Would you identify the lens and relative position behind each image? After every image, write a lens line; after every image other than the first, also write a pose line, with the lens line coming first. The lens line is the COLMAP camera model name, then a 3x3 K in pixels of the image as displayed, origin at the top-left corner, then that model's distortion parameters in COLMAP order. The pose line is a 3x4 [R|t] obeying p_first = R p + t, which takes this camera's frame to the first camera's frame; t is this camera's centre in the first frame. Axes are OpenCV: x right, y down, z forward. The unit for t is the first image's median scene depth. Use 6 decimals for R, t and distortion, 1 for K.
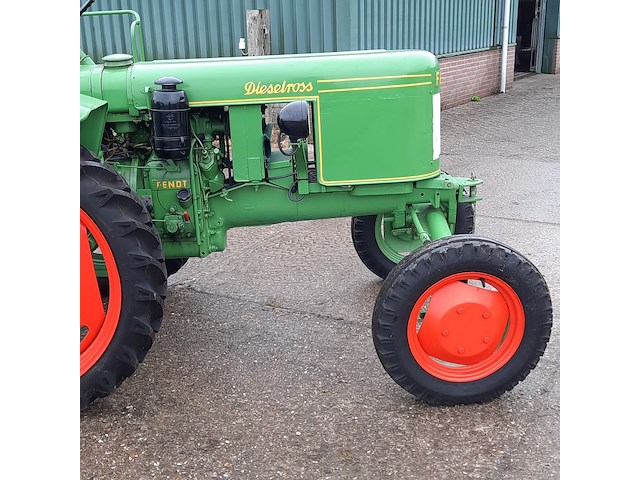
lens RADIAL K [[633.8, 0, 335.5], [0, 633.8, 233.3], [0, 0, 1]] dist [0.055166, -0.009058]
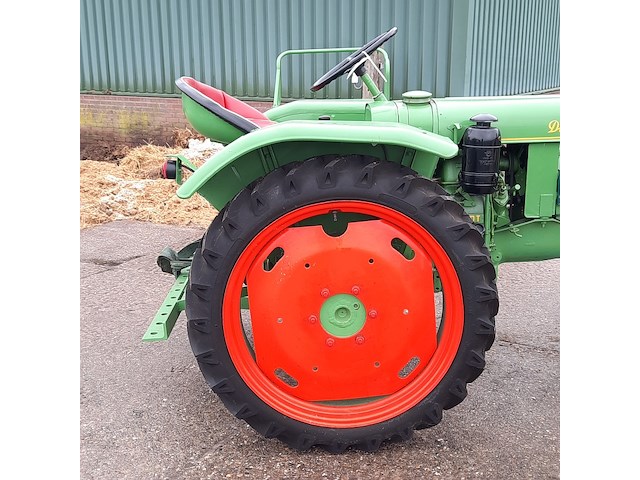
lens RADIAL K [[633.8, 0, 335.5], [0, 633.8, 233.3], [0, 0, 1]] dist [0.055166, -0.009058]
pose [[0.999468, 0.028818, -0.015267, -0.448943], [-0.029509, 0.998450, -0.047192, 0.000432], [0.013884, 0.047618, 0.998769, -0.013065]]
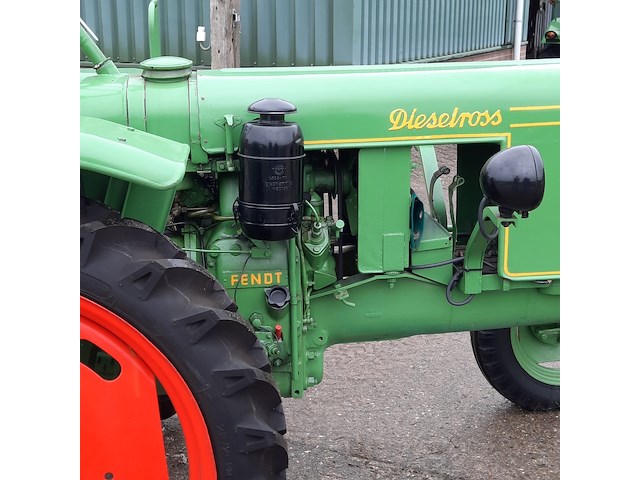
lens RADIAL K [[802.9, 0, 320.0], [0, 802.9, 240.0], [0, 0, 1]] dist [0.093146, -0.085398]
pose [[0.996075, 0.003715, 0.088436, -0.265116], [-0.000155, 0.999191, -0.040228, -0.083125], [-0.088514, 0.040057, 0.995269, 0.258322]]
